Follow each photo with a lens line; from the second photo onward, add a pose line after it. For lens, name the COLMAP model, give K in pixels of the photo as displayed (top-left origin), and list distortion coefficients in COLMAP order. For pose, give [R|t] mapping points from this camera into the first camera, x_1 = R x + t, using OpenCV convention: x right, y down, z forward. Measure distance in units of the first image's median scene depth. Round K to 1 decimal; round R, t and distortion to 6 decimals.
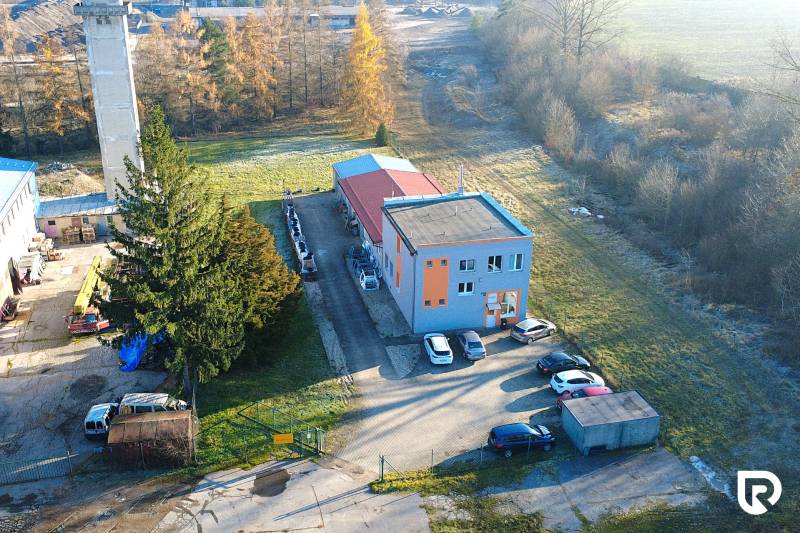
lens RADIAL K [[792.1, 0, 378.4], [0, 792.1, 277.4], [0, 0, 1]] dist [-0.003997, -0.001139]
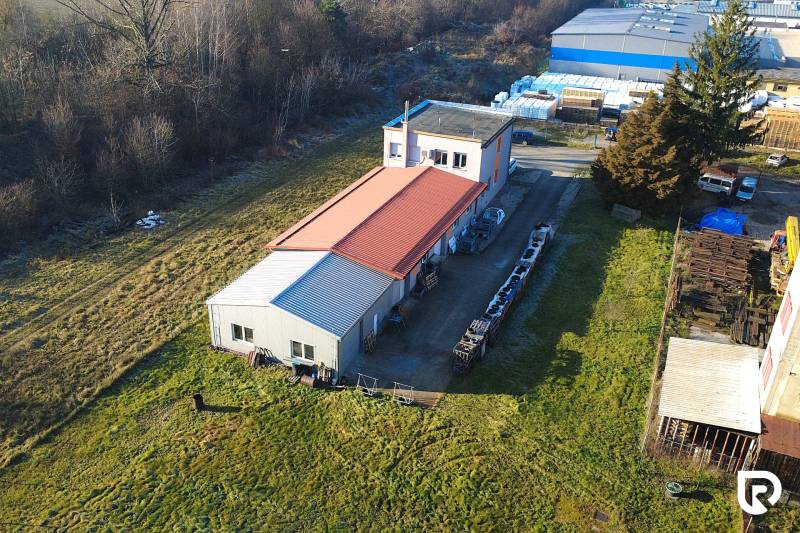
lens RADIAL K [[699.8, 0, 383.2], [0, 699.8, 266.0], [0, 0, 1]] dist [-0.003044, -0.002200]
pose [[-0.808118, -0.289000, 0.513249, -0.442107], [0.209591, 0.673243, 0.709094, -0.729454], [-0.550469, 0.680605, -0.483488, 1.816818]]
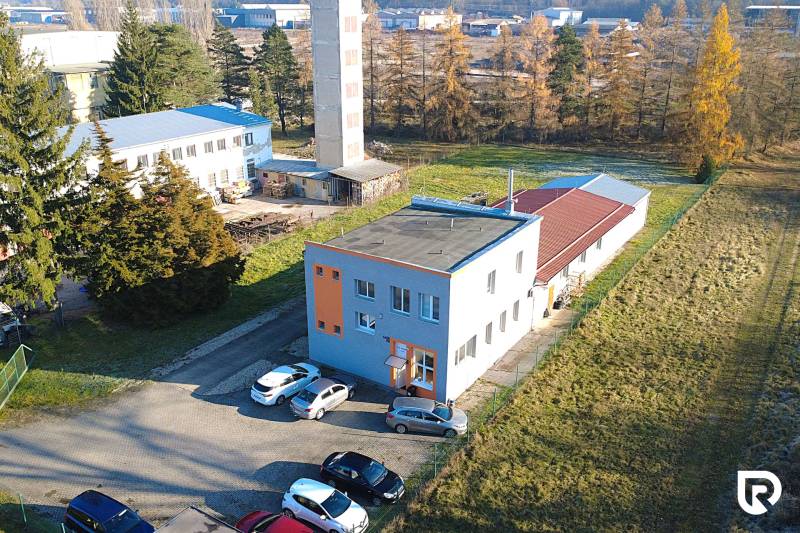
lens RADIAL K [[693.1, 0, 400.0], [0, 693.1, 266.5], [0, 0, 1]] dist [0.004806, -0.000066]
pose [[0.701527, 0.252718, -0.666328, 0.534059], [-0.285512, 0.956359, 0.062124, -0.081020], [0.652949, 0.146663, 0.743066, 0.560680]]
